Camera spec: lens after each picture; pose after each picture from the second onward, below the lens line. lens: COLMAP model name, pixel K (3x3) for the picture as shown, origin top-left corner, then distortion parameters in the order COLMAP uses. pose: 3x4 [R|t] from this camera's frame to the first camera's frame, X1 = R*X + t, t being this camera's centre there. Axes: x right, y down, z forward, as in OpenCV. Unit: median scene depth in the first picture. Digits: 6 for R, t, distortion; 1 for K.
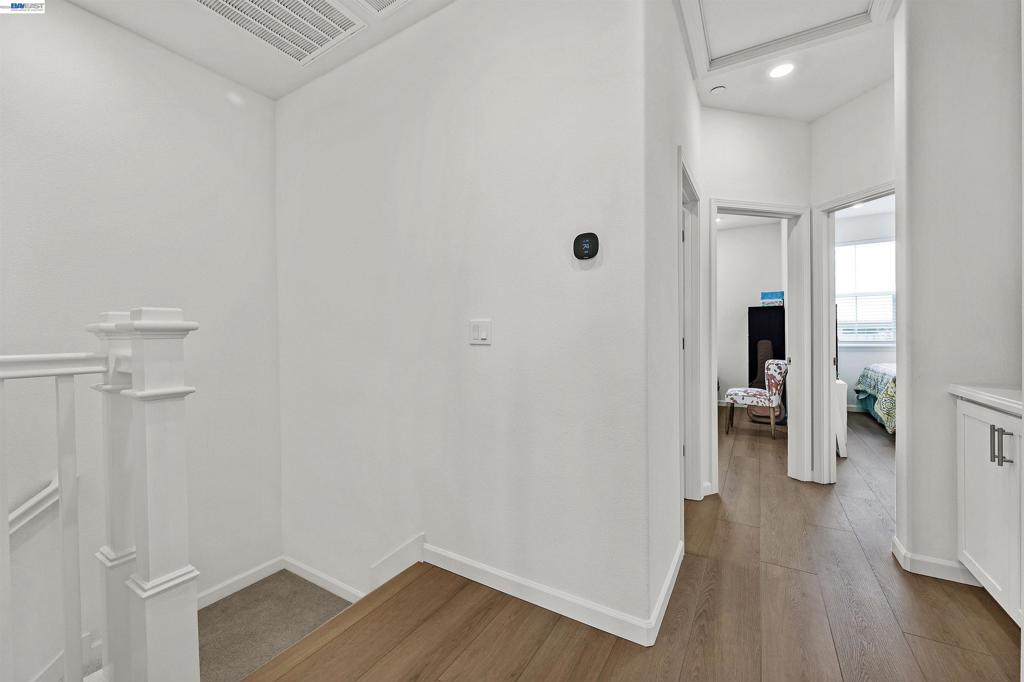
lens RADIAL K [[406.7, 0, 508.0], [0, 406.7, 341.6], [0, 0, 1]] dist [-0.000475, -0.000049]
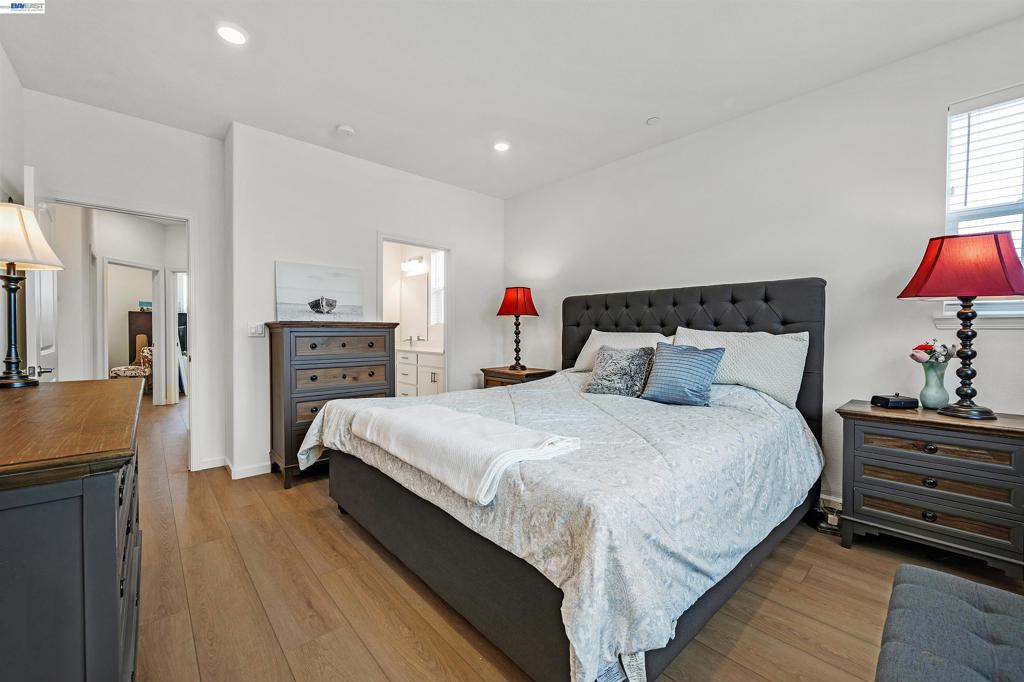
lens RADIAL K [[406.7, 0, 508.0], [0, 406.7, 341.6], [0, 0, 1]] dist [-0.000475, -0.000049]
pose [[0.281884, -0.005451, 0.959433, -0.572509], [0.002378, 0.999985, 0.004983, 0.021756], [-0.959446, 0.000877, 0.281892, -0.968657]]
